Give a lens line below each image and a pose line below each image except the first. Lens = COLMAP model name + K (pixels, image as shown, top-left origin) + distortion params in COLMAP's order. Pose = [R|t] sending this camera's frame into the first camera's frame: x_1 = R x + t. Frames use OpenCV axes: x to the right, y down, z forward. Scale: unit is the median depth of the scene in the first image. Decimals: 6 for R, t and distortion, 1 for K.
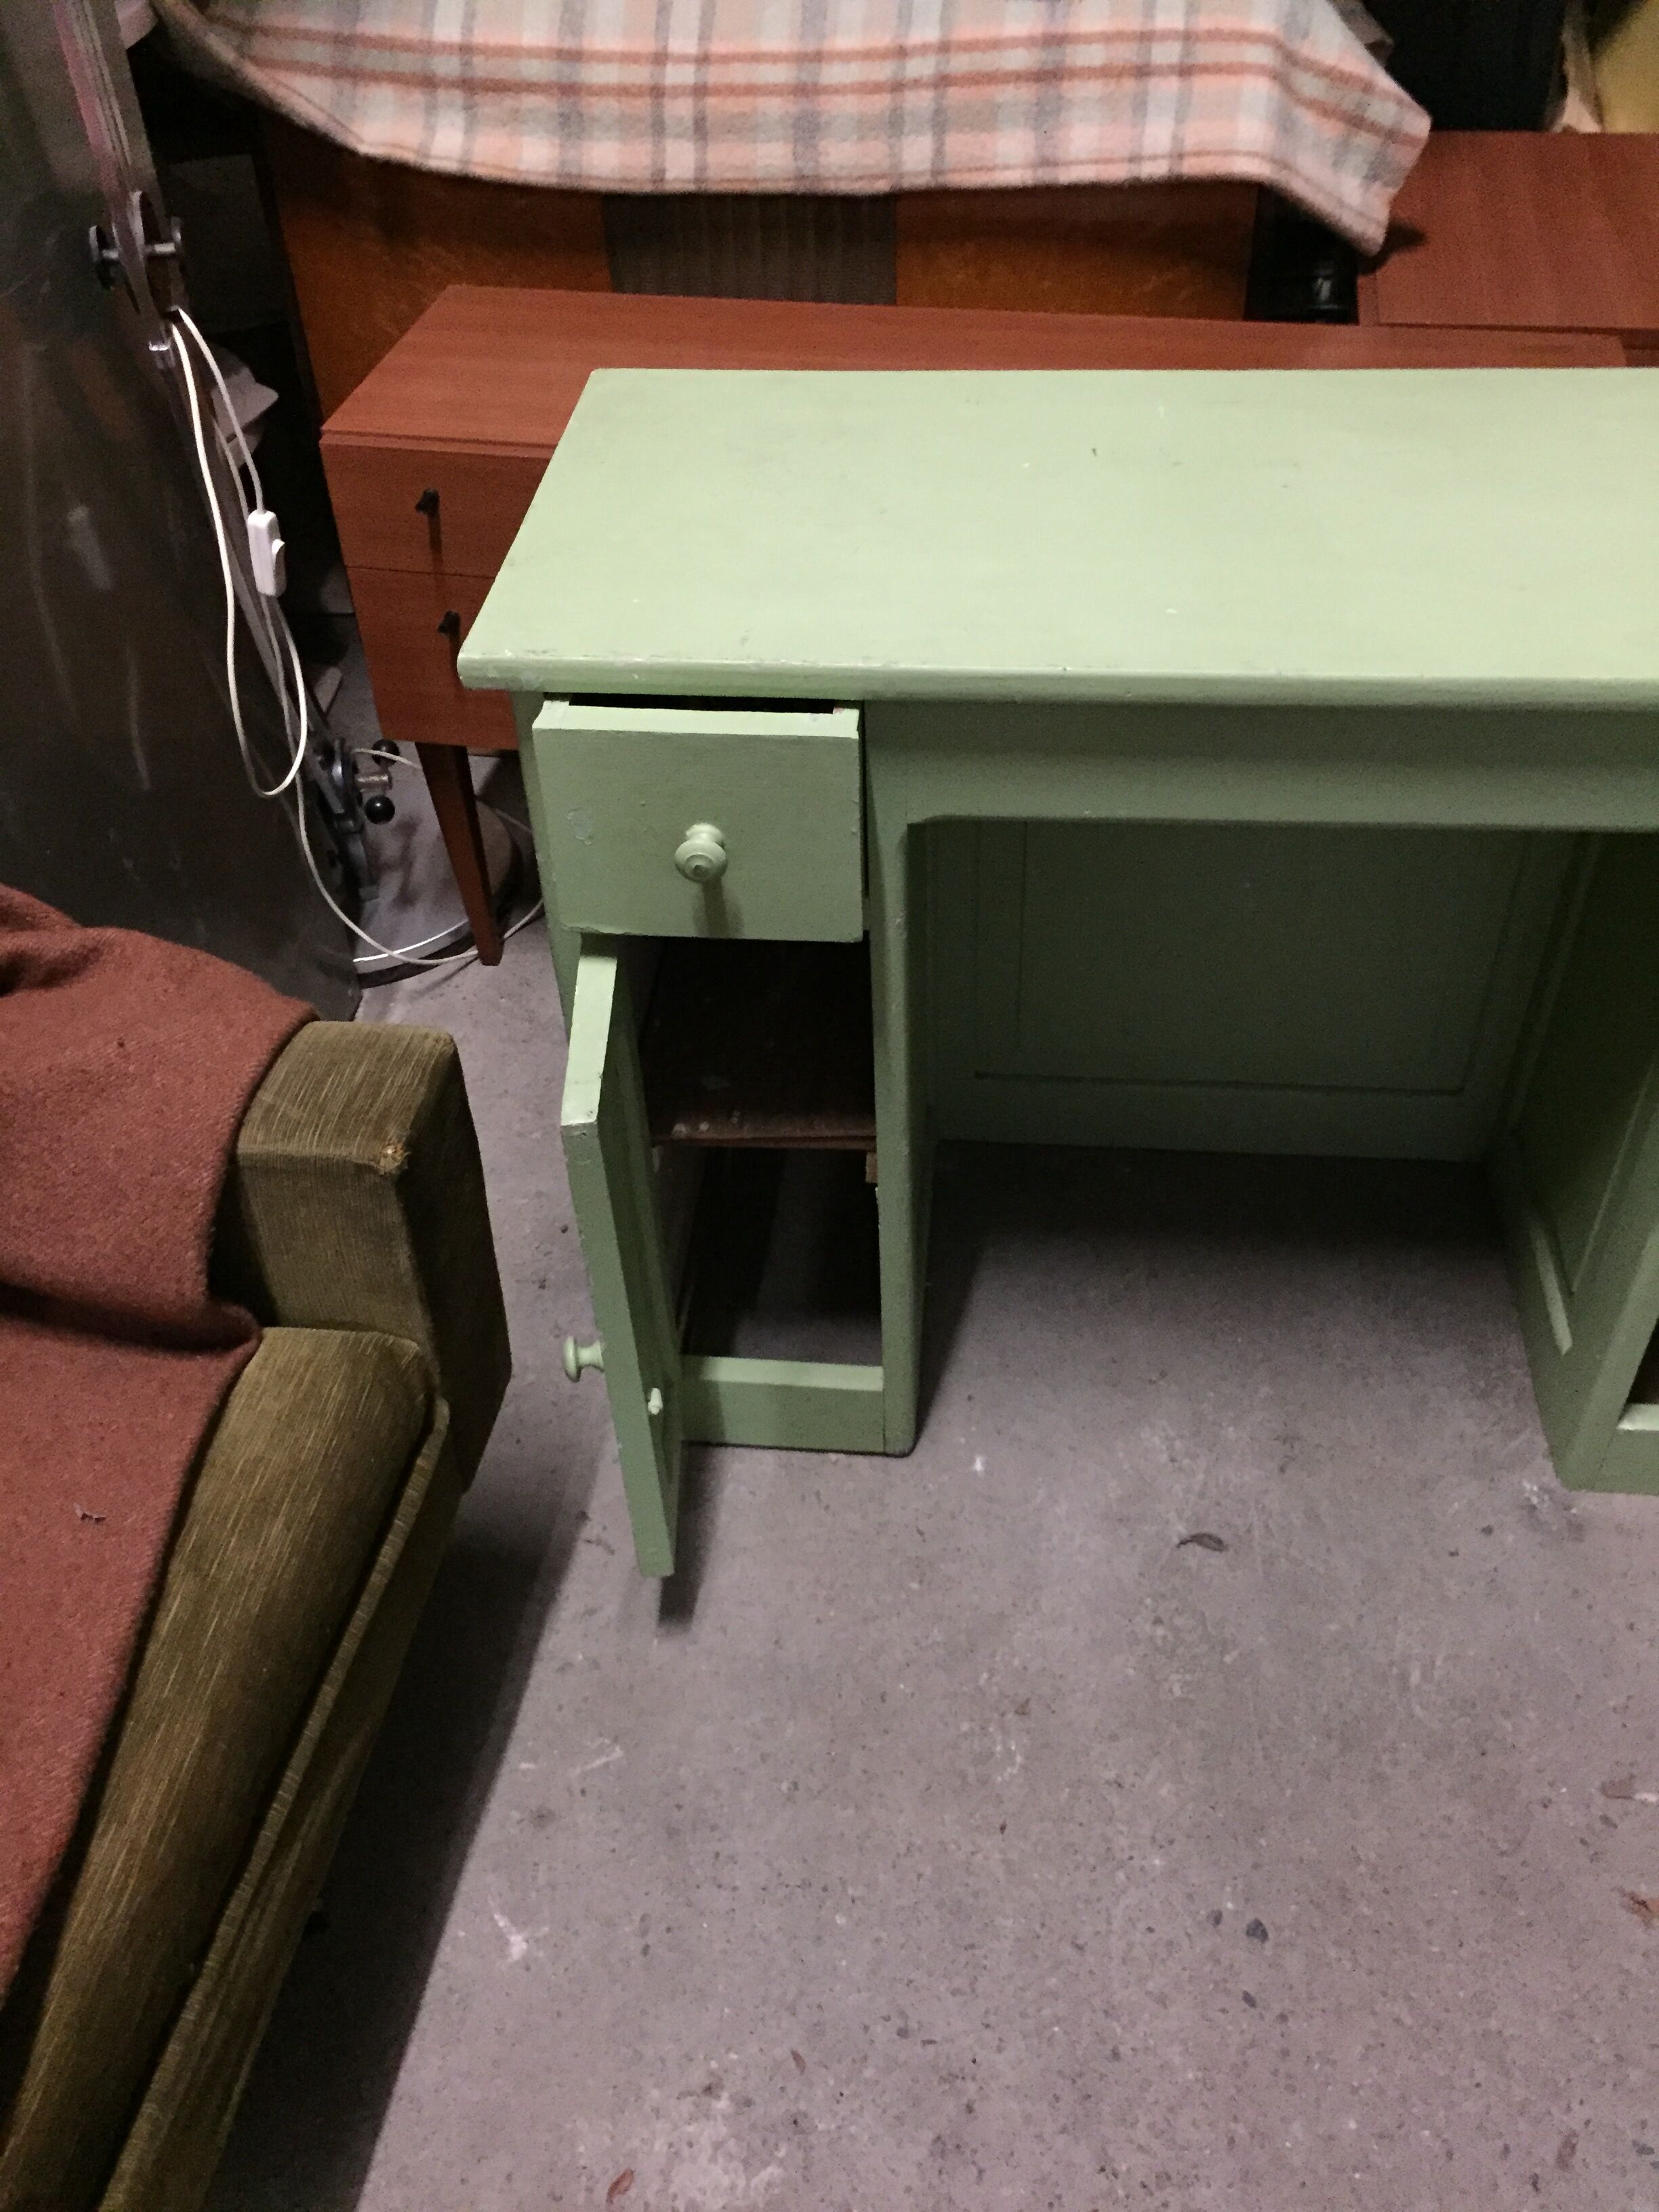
lens RADIAL K [[1872.8, 0, 829.5], [0, 1872.8, 1106.0], [0, 0, 1]] dist [0.077326, -0.109921]
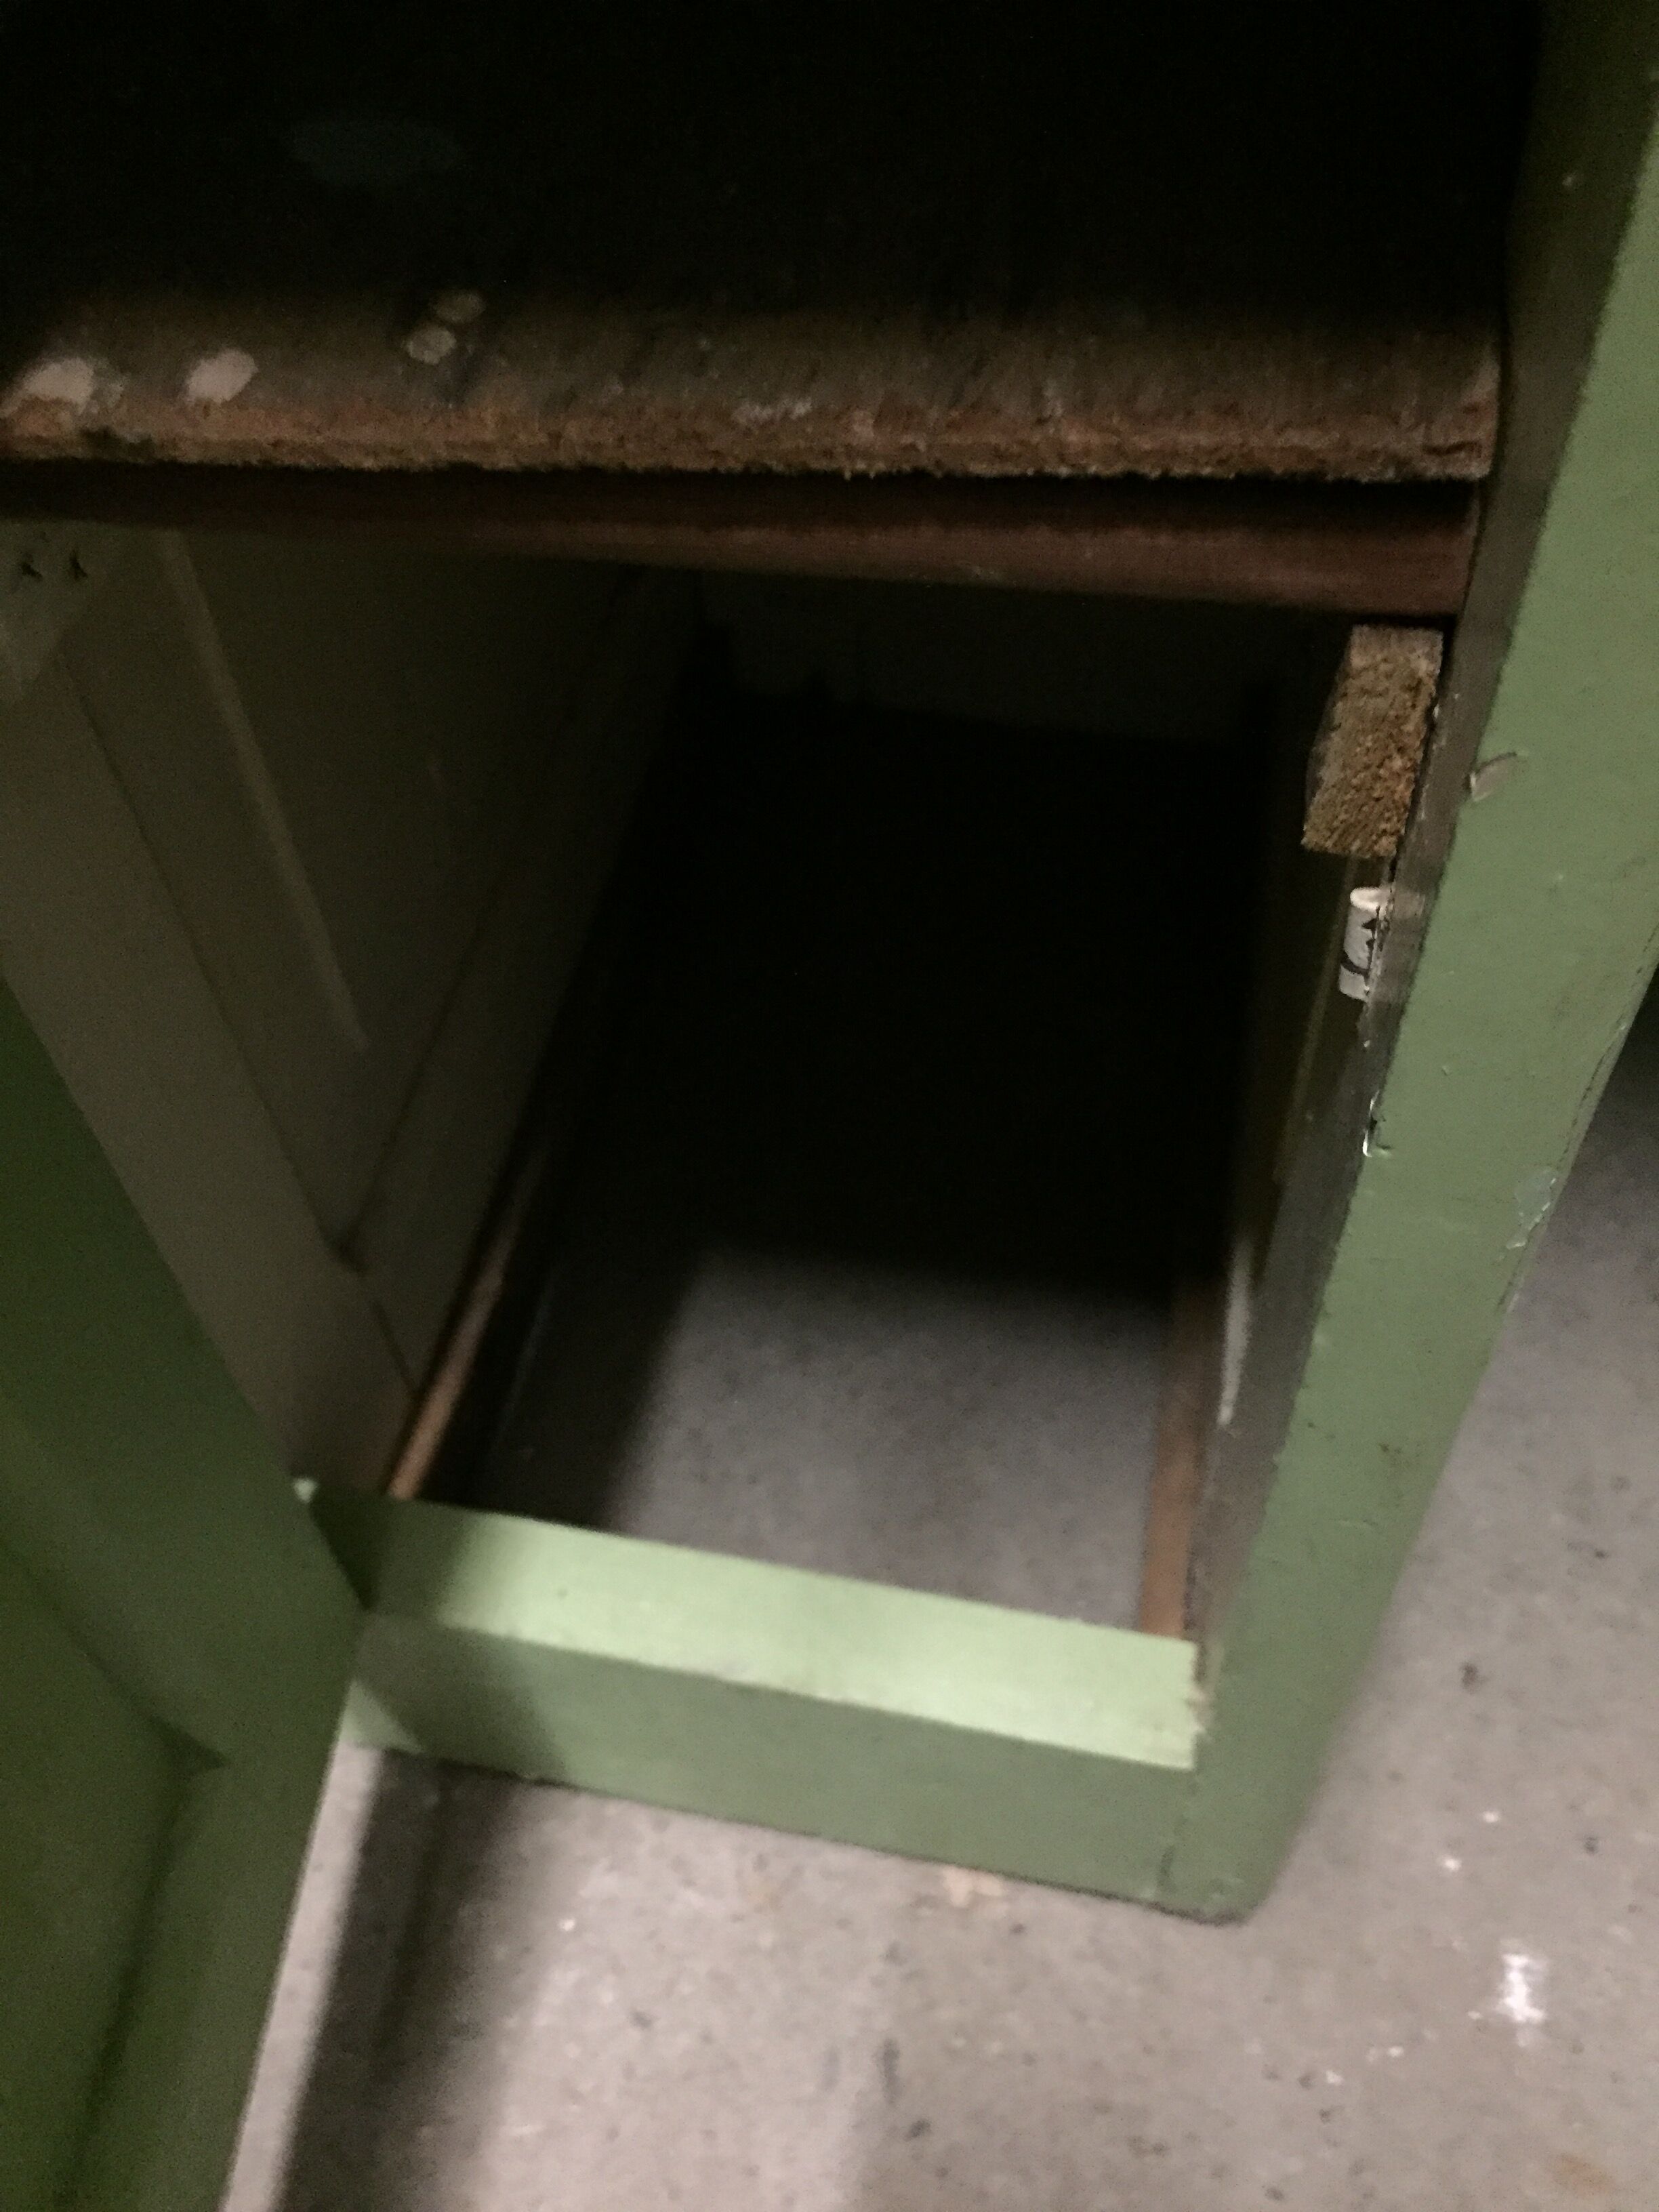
lens RADIAL K [[1872.8, 0, 829.5], [0, 1872.8, 1106.0], [0, 0, 1]] dist [0.077326, -0.109921]
pose [[0.994509, 0.076234, -0.071693, -0.006311], [-0.063417, 0.983982, 0.166606, 0.039874], [0.083246, -0.161145, 0.983414, 0.883886]]
